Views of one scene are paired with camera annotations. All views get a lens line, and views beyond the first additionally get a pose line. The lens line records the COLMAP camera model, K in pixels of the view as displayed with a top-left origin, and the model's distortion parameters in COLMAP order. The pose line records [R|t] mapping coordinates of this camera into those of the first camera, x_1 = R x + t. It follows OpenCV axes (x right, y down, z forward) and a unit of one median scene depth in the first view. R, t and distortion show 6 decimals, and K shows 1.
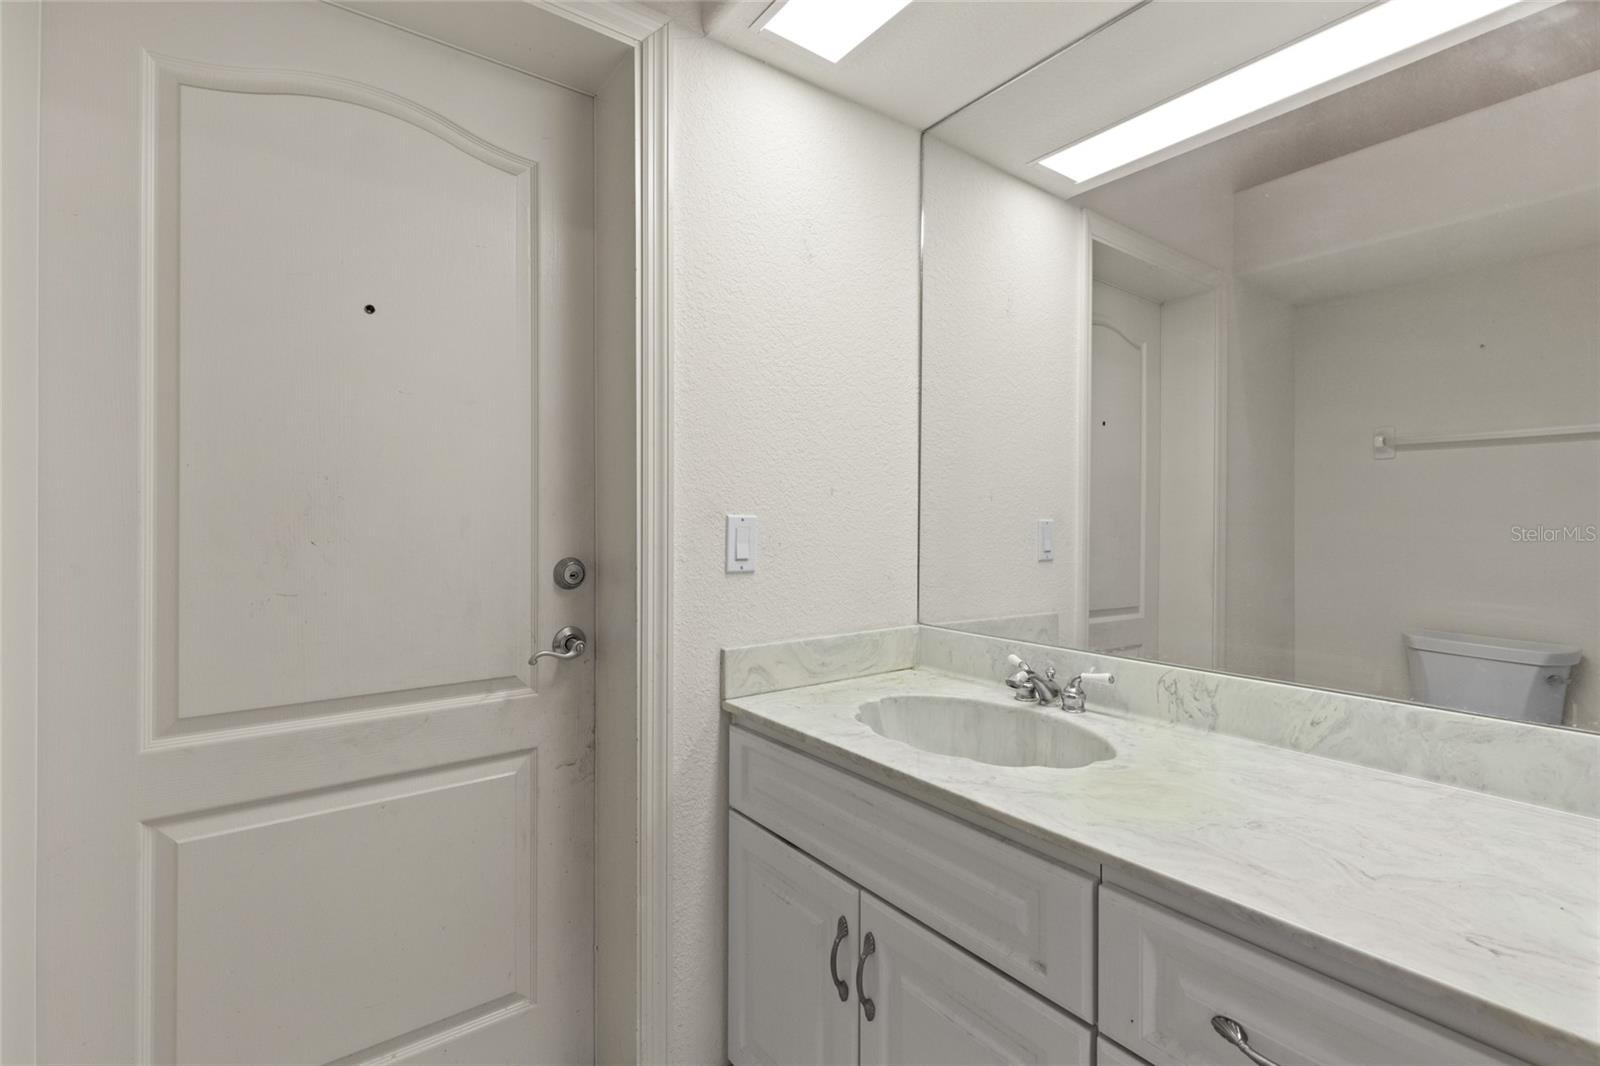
lens RADIAL K [[717.3, 0, 793.2], [0, 717.3, 529.3], [0, 0, 1]] dist [0.002353, 0.000147]
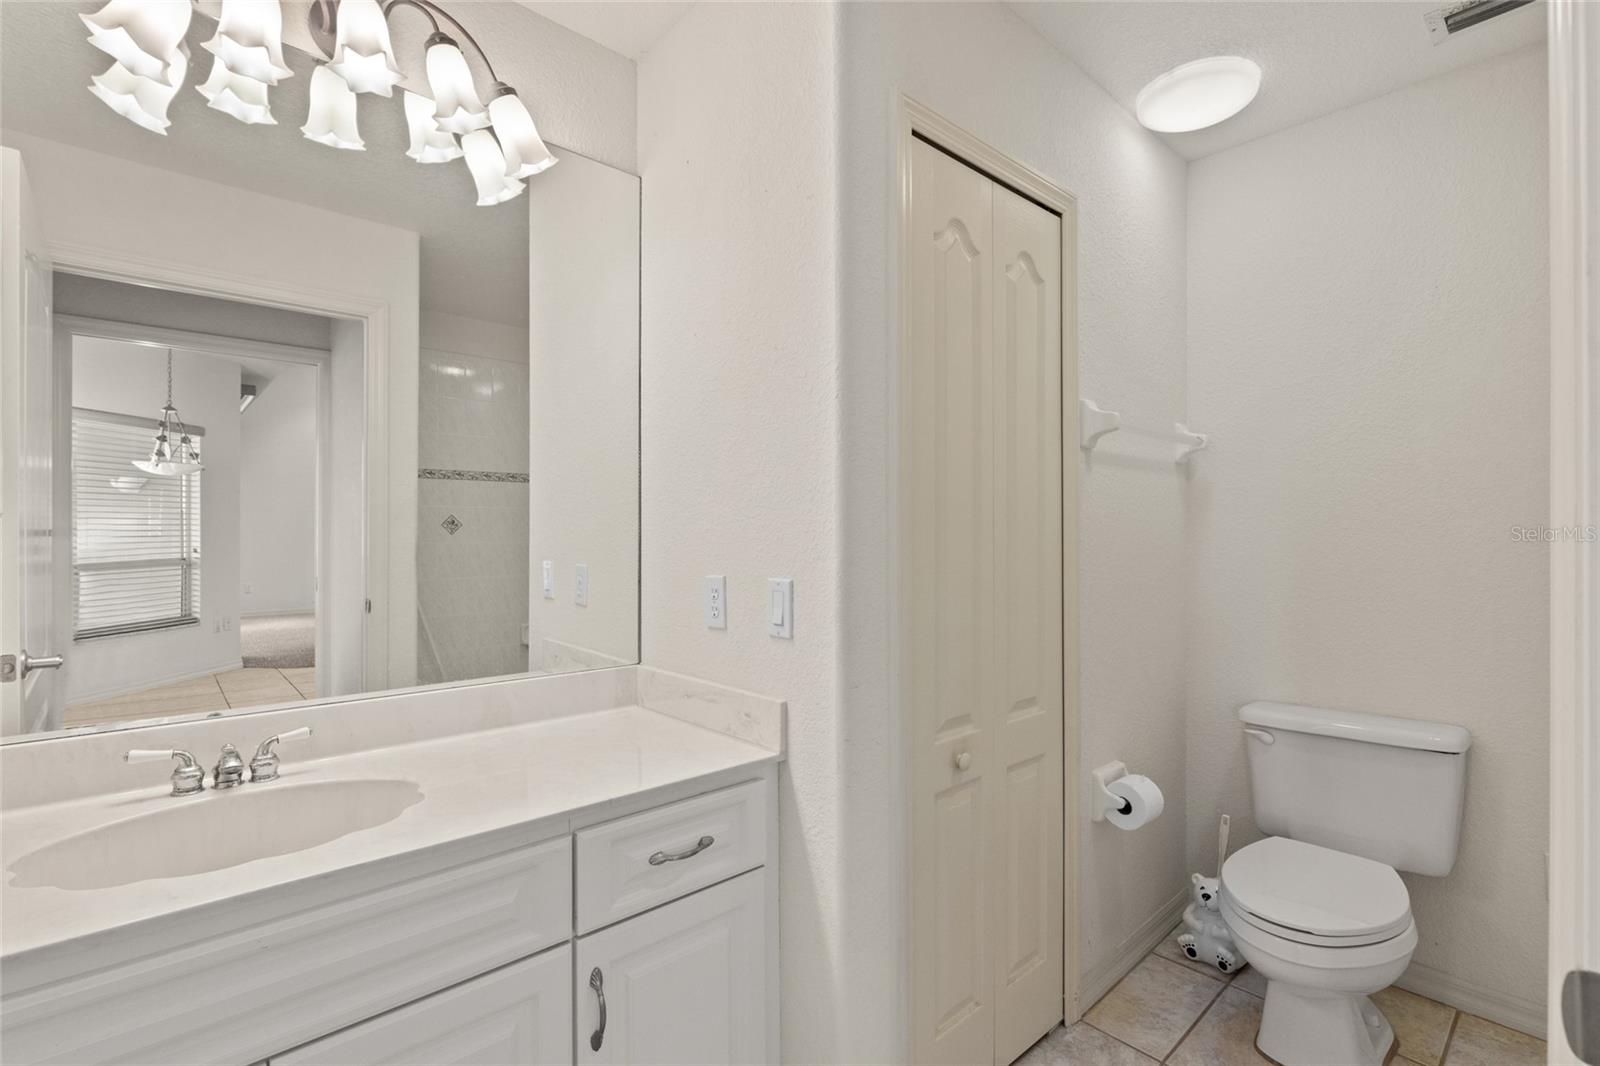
lens RADIAL K [[717.3, 0, 793.2], [0, 717.3, 529.3], [0, 0, 1]] dist [0.002353, 0.000147]
pose [[-0.079702, 0.013480, 0.996728, -0.758079], [0.010078, 0.999868, -0.012717, -0.067002], [-0.996768, 0.009031, -0.079827, 0.486500]]
